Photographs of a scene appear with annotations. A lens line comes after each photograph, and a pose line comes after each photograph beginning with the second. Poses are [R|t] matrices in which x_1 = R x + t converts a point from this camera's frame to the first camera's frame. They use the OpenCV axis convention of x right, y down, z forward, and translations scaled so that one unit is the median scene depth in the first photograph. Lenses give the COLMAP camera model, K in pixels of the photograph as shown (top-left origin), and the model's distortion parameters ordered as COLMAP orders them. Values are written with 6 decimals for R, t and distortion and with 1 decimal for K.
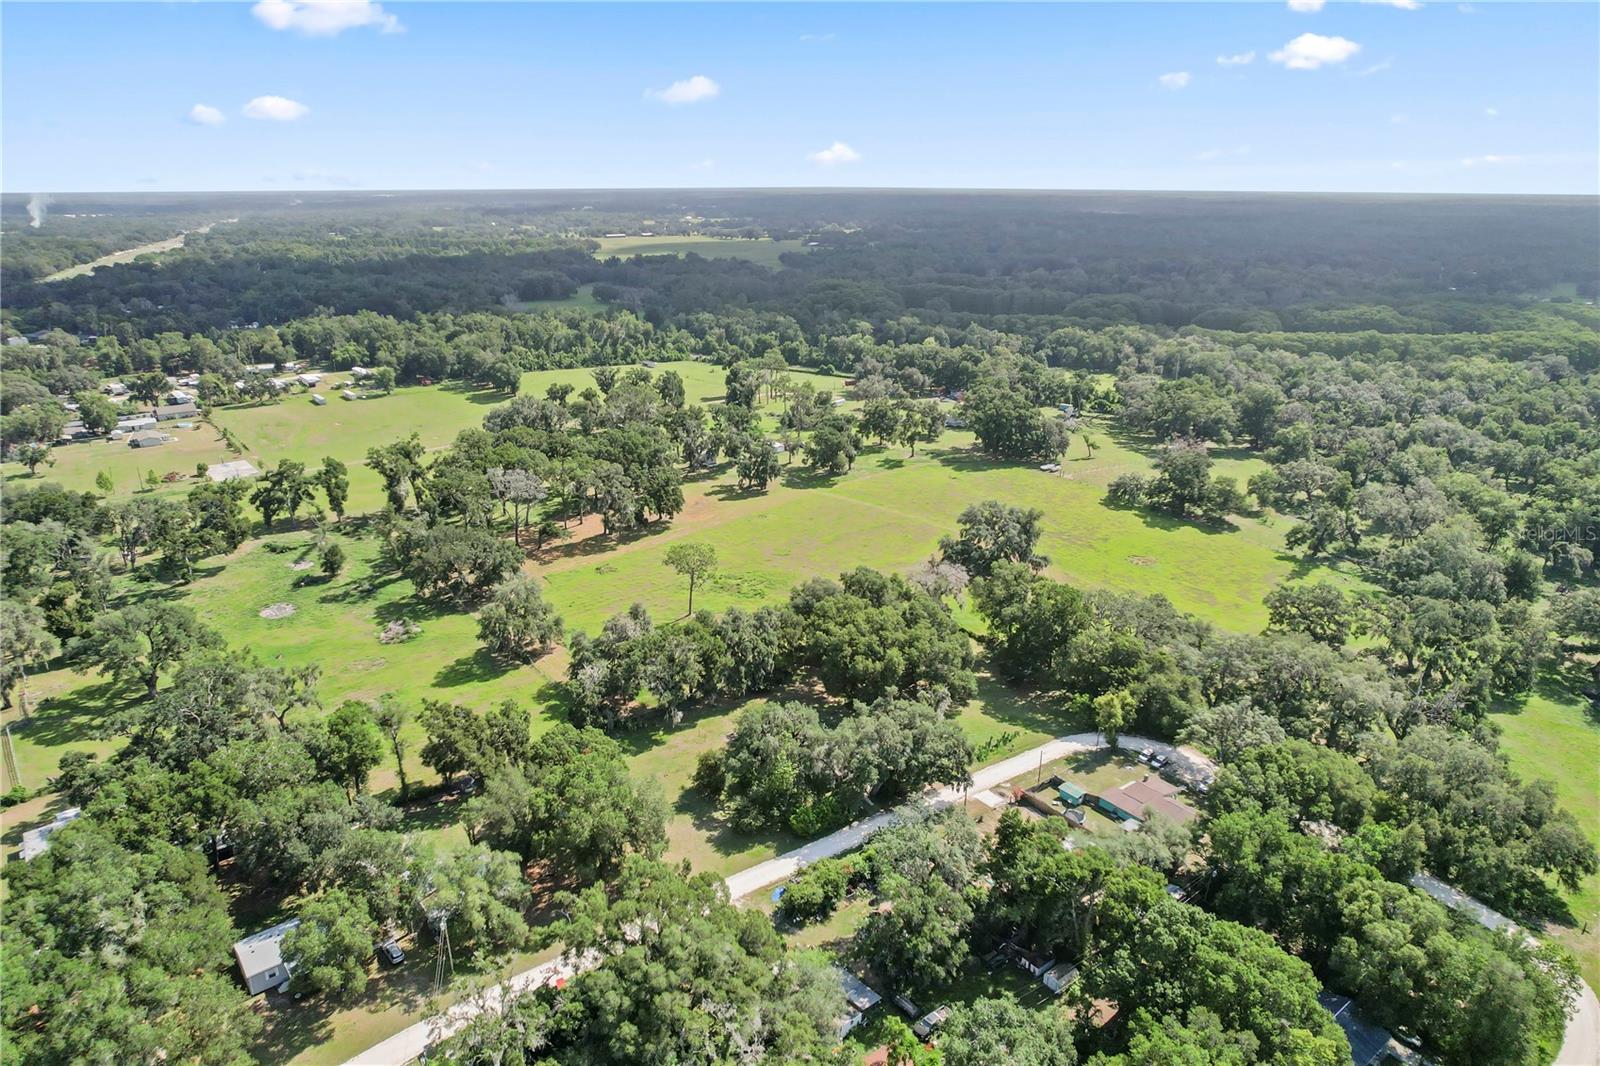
lens RADIAL K [[1057.3, 0, 806.9], [0, 1057.3, 530.5], [0, 0, 1]] dist [-0.064686, 0.059226]
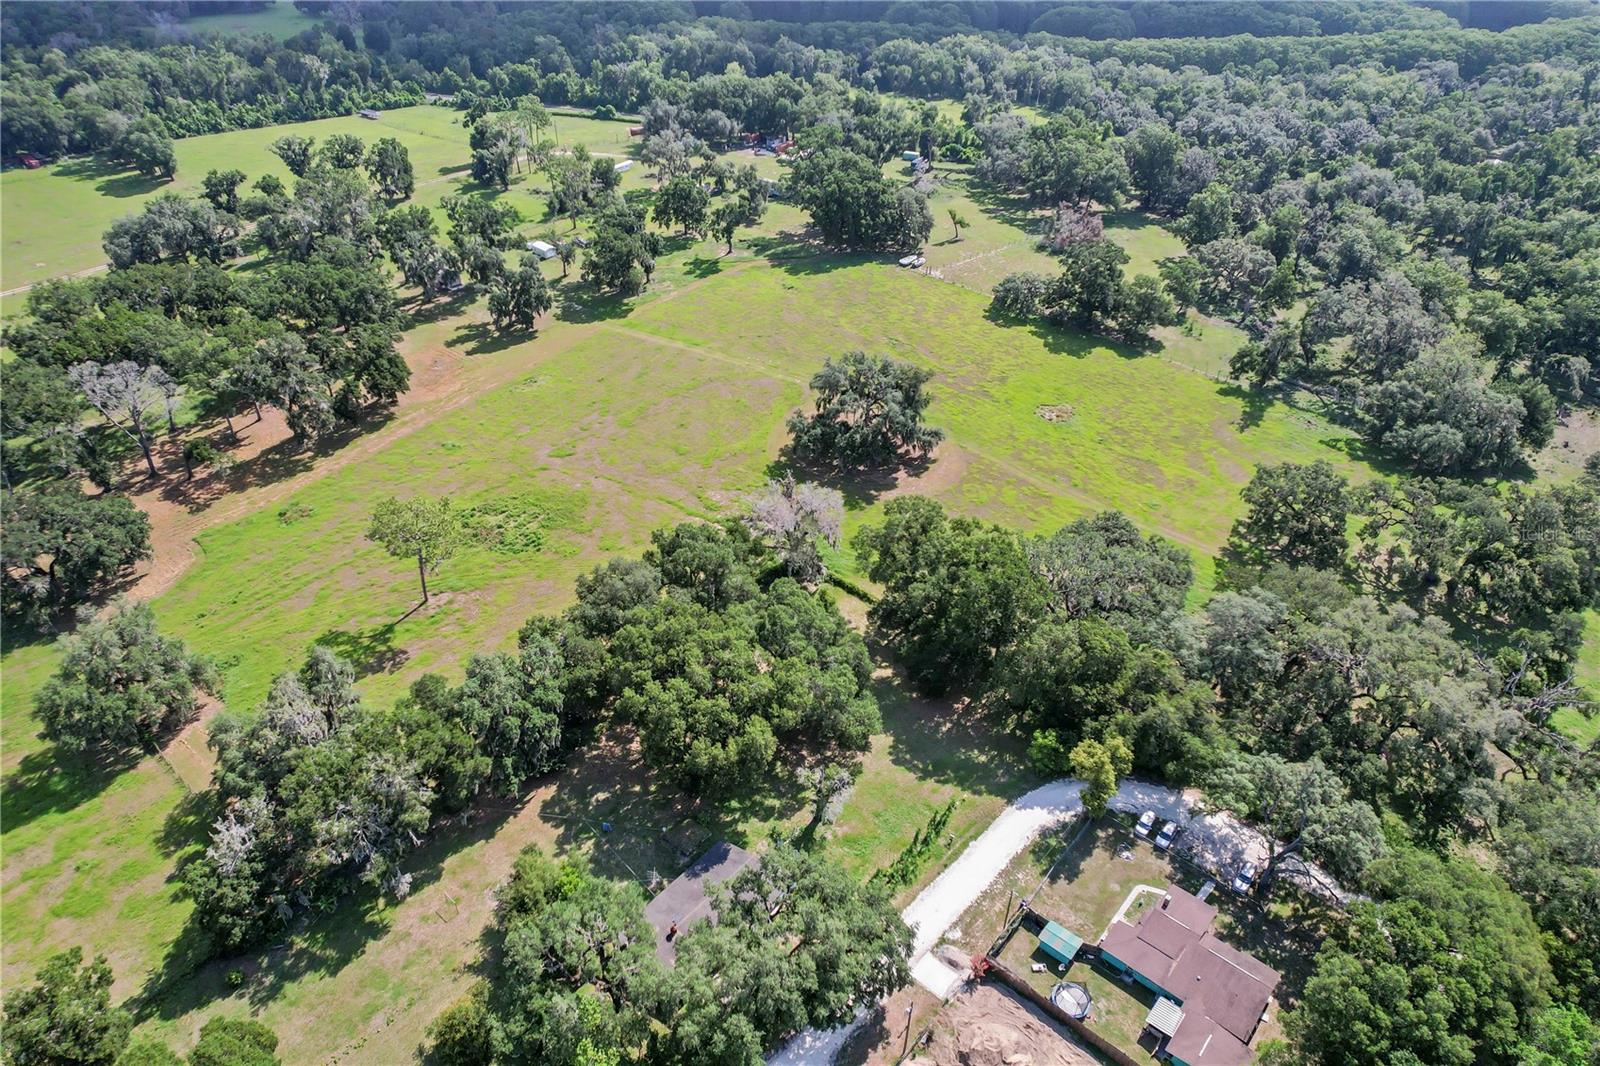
lens RADIAL K [[1057.3, 0, 813.5], [0, 1057.3, 546.6], [0, 0, 1]] dist [-0.064686, 0.059226]
pose [[0.980788, -0.109188, 0.161654, 0.014526], [0.060680, 0.958331, 0.279141, -0.077576], [-0.185397, -0.263969, 0.946545, 0.231930]]
